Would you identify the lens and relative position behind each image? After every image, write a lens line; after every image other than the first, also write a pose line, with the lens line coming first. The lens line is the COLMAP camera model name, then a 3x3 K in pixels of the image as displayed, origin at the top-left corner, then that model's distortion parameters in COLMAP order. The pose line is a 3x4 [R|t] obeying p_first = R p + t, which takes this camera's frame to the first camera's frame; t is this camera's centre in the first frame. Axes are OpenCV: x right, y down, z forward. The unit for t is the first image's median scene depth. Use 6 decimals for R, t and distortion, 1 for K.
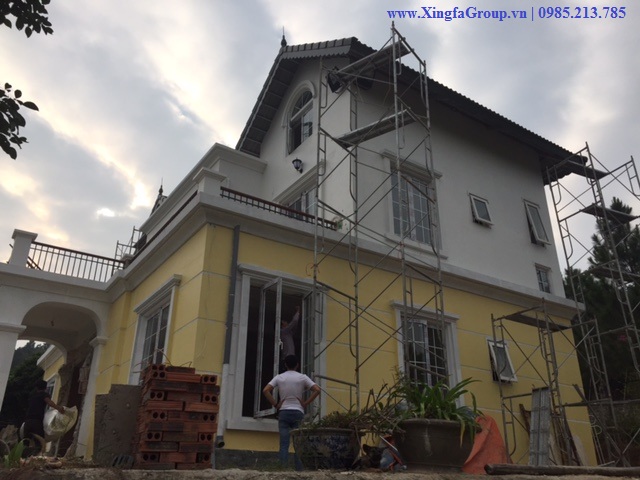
lens RADIAL K [[558.0, 0, 320.9], [0, 558.0, 238.3], [0, 0, 1]] dist [0.036862, -0.024121]
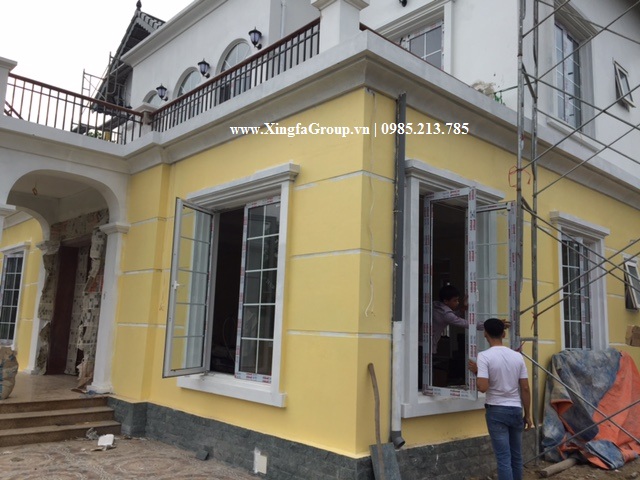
lens RADIAL K [[558.0, 0, 319.6], [0, 558.0, 241.4], [0, 0, 1]] dist [0.036862, -0.024121]
pose [[0.988289, 0.056829, 0.141619, -0.259495], [-0.094606, 0.956362, 0.276443, -0.024222], [-0.119729, -0.286603, 0.950539, 0.307612]]
